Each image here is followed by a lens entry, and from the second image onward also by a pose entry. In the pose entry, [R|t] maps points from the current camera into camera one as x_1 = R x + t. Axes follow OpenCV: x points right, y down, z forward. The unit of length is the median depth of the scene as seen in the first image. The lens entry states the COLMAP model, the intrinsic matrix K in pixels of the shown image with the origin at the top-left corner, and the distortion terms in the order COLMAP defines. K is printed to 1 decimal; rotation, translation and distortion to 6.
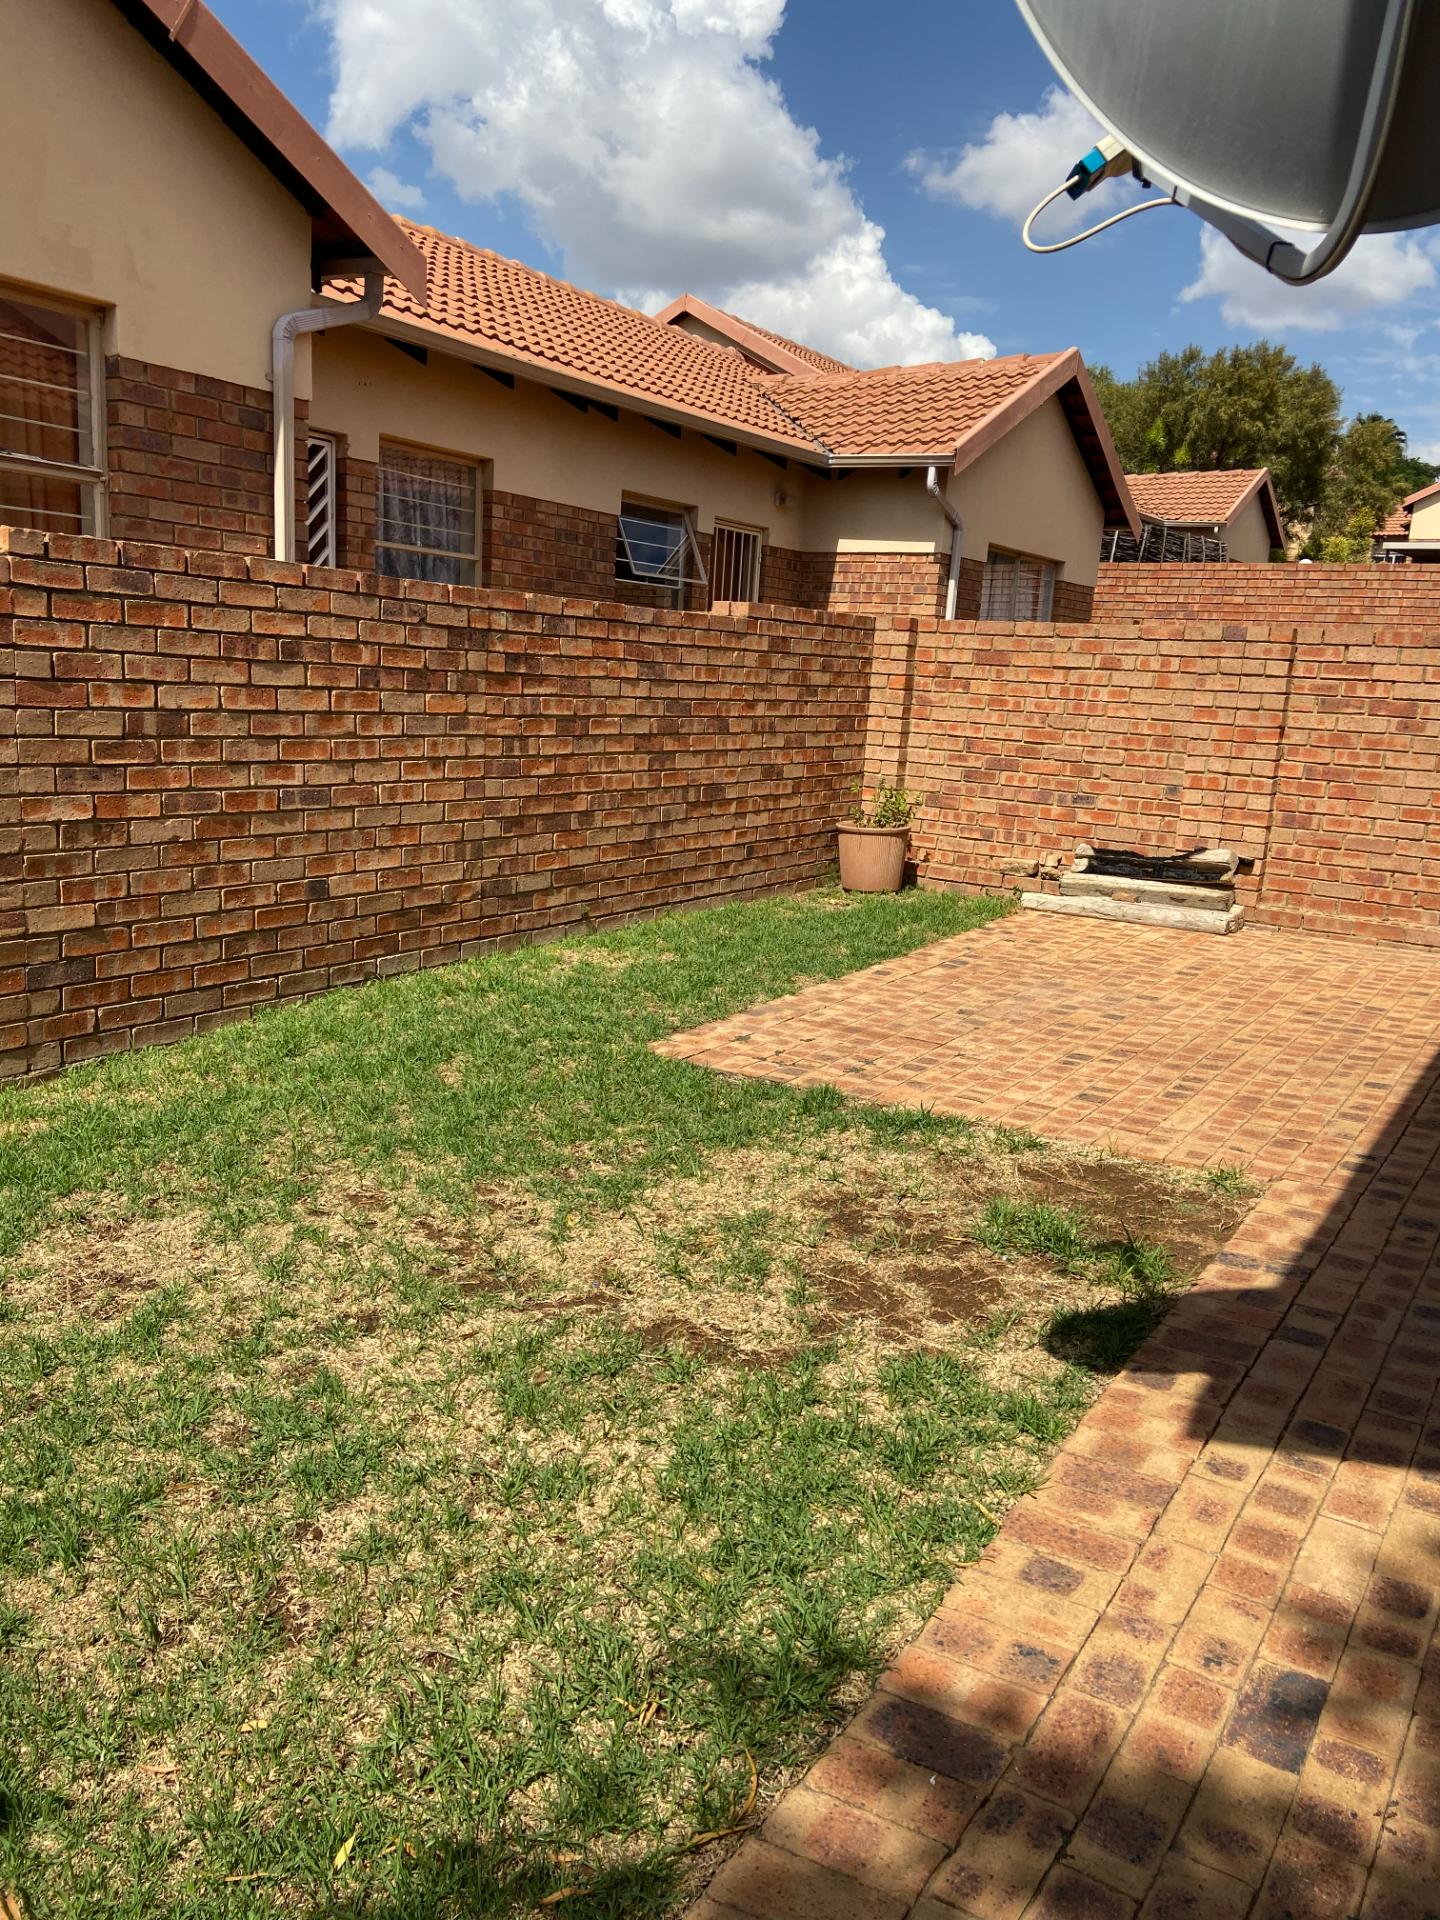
lens RADIAL K [[1442.9, 0, 719.9], [0, 1442.9, 959.7], [0, 0, 1]] dist [0.097874, -0.095690]
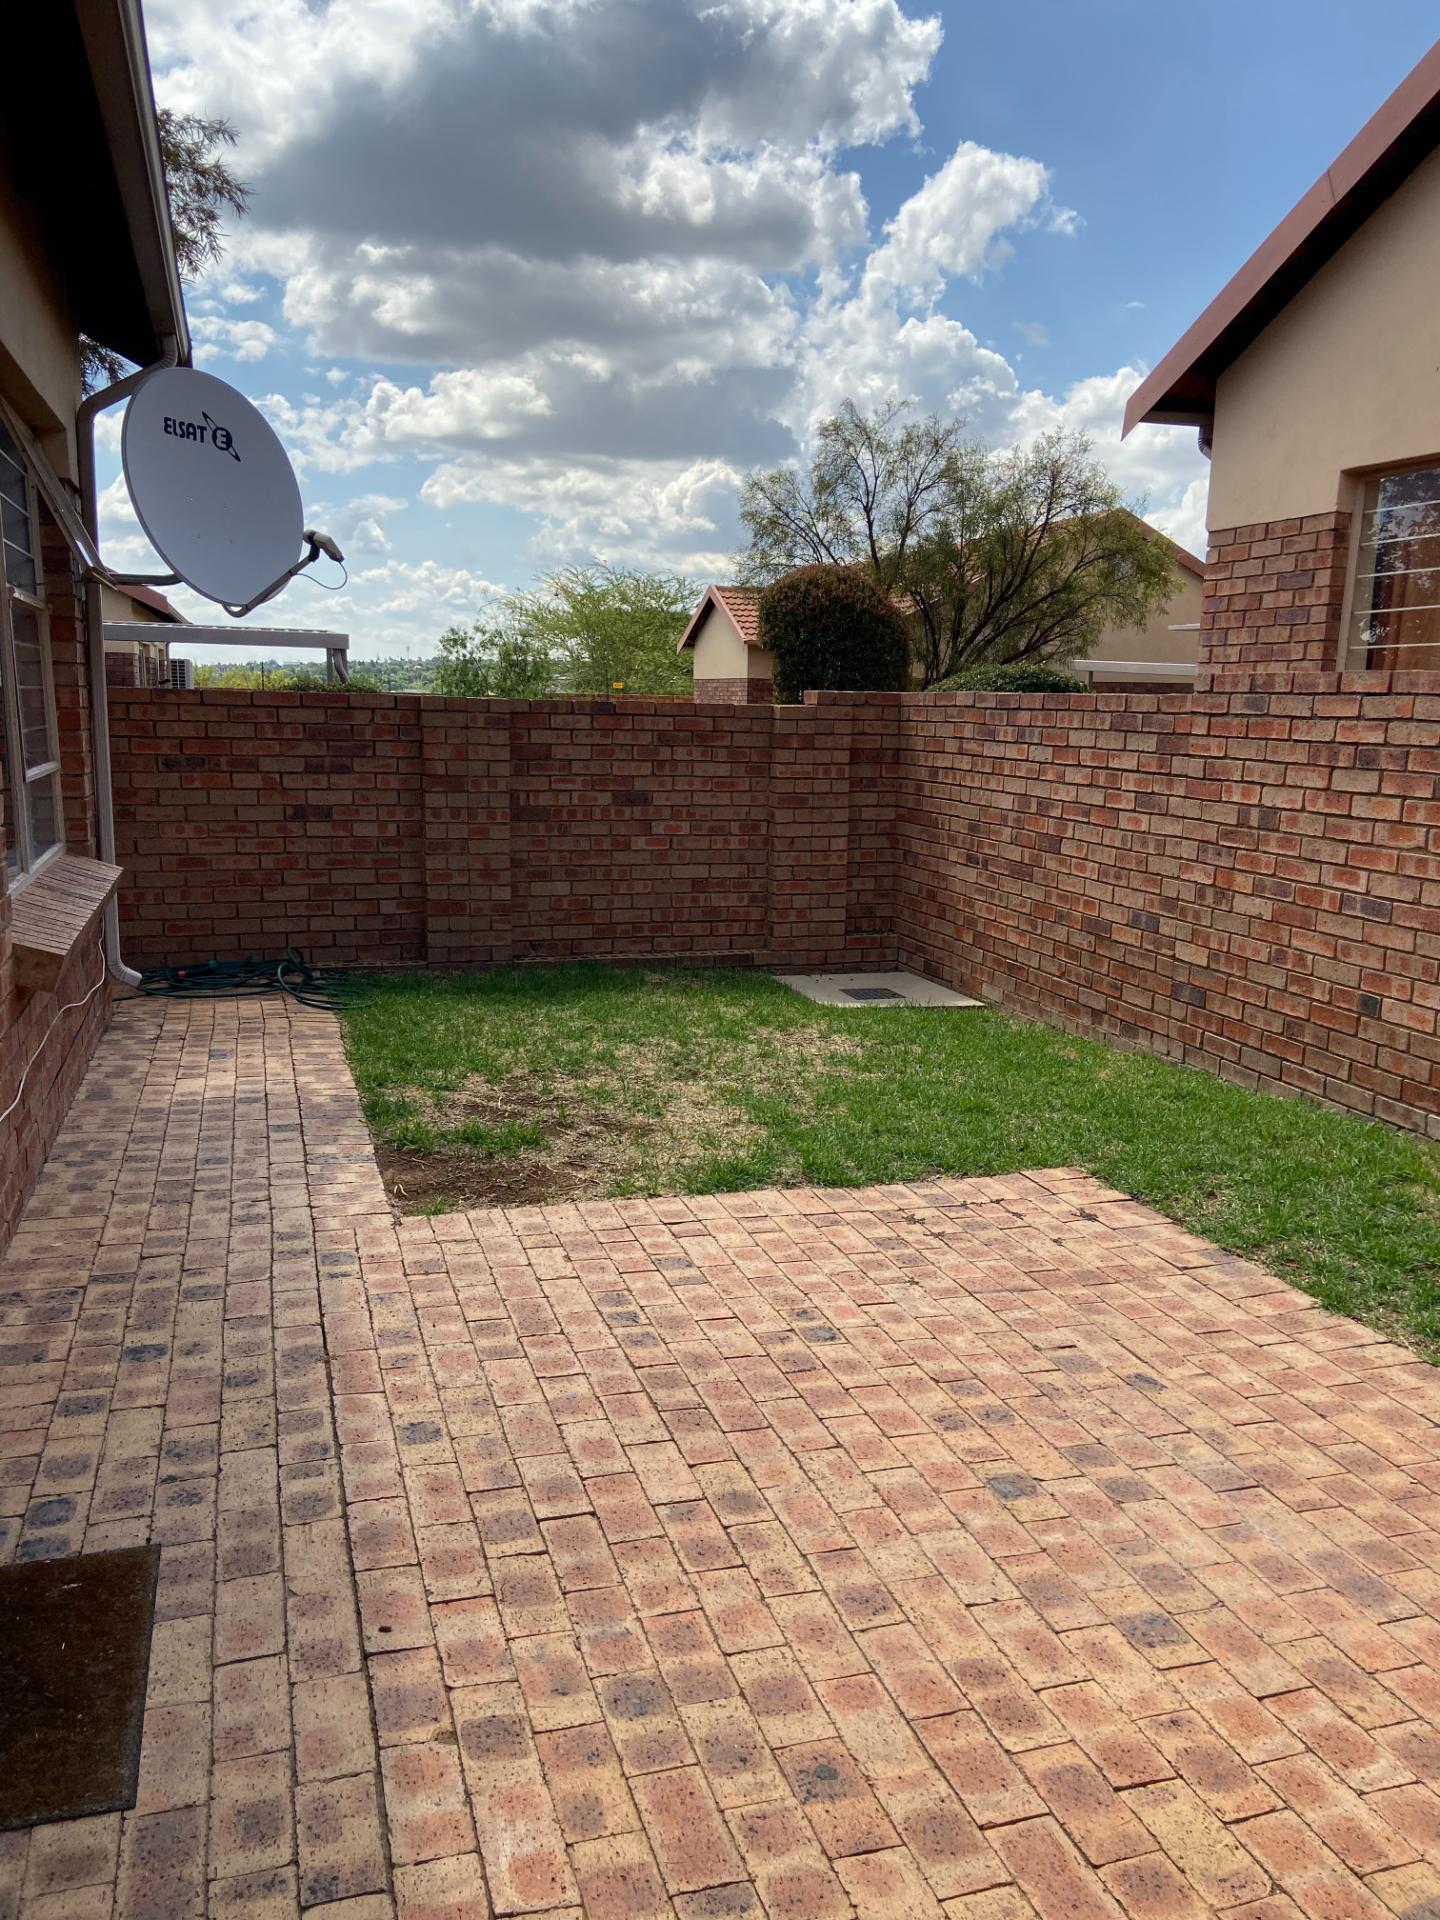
lens RADIAL K [[1442.9, 0, 719.8], [0, 1442.9, 939.7], [0, 0, 1]] dist [0.097874, -0.095690]
pose [[-0.633129, 0.058560, -0.771828, 0.794744], [-0.210041, 0.946723, 0.244127, -0.255453], [0.745003, 0.316680, -0.587098, 1.349445]]
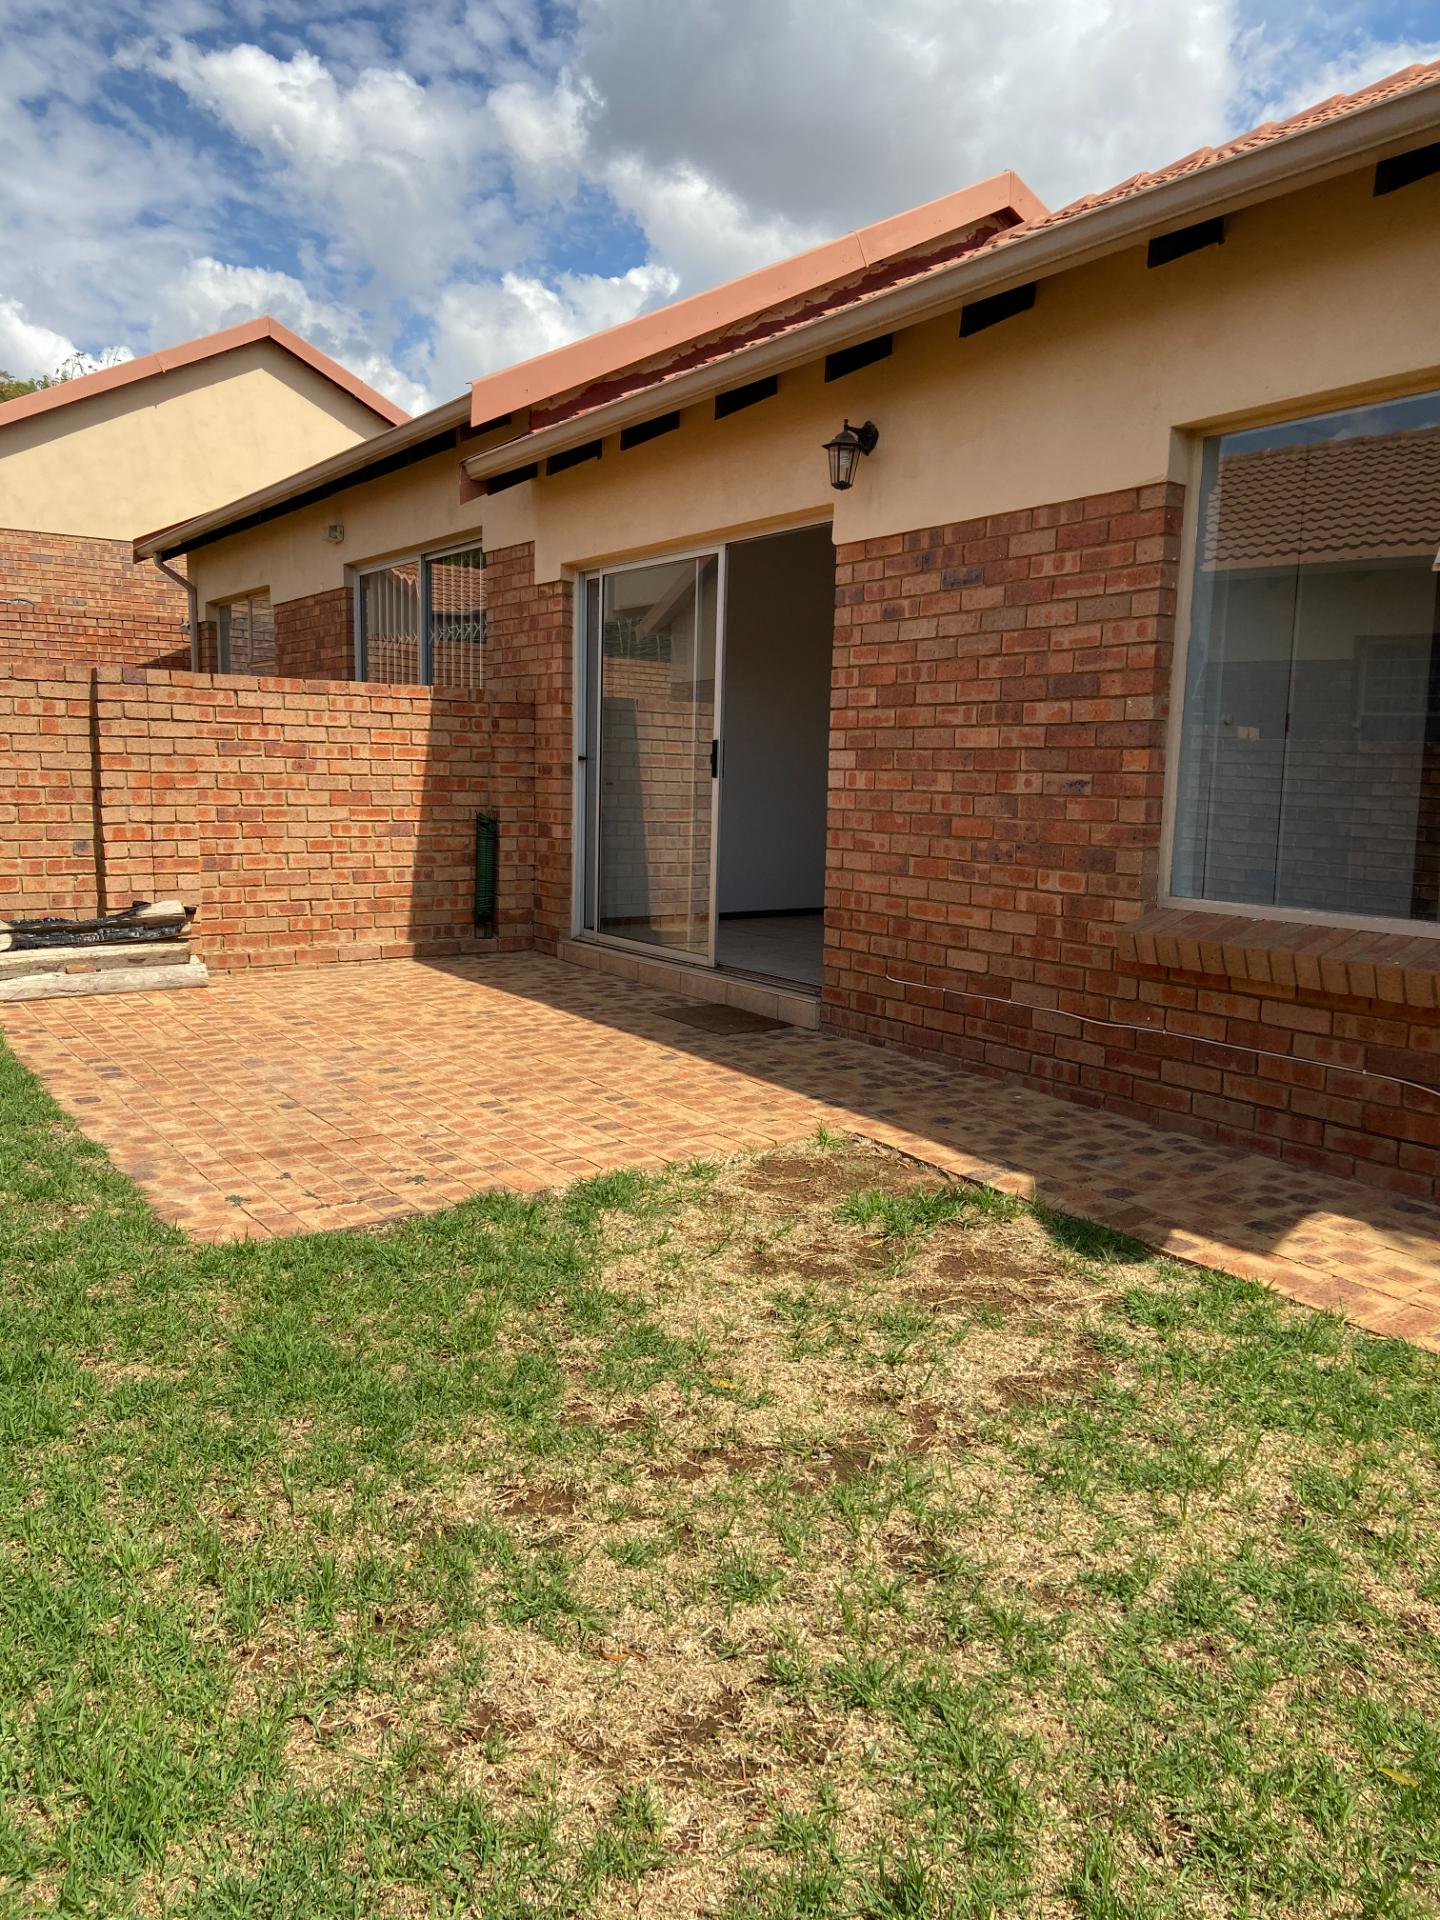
lens RADIAL K [[1442.9, 0, 705.6], [0, 1442.9, 954.5], [0, 0, 1]] dist [0.097874, -0.095690]
pose [[0.399188, -0.168980, 0.901163, -0.606436], [0.187459, 0.977149, 0.100190, -0.112359], [-0.897501, 0.128937, 0.421743, 0.450052]]
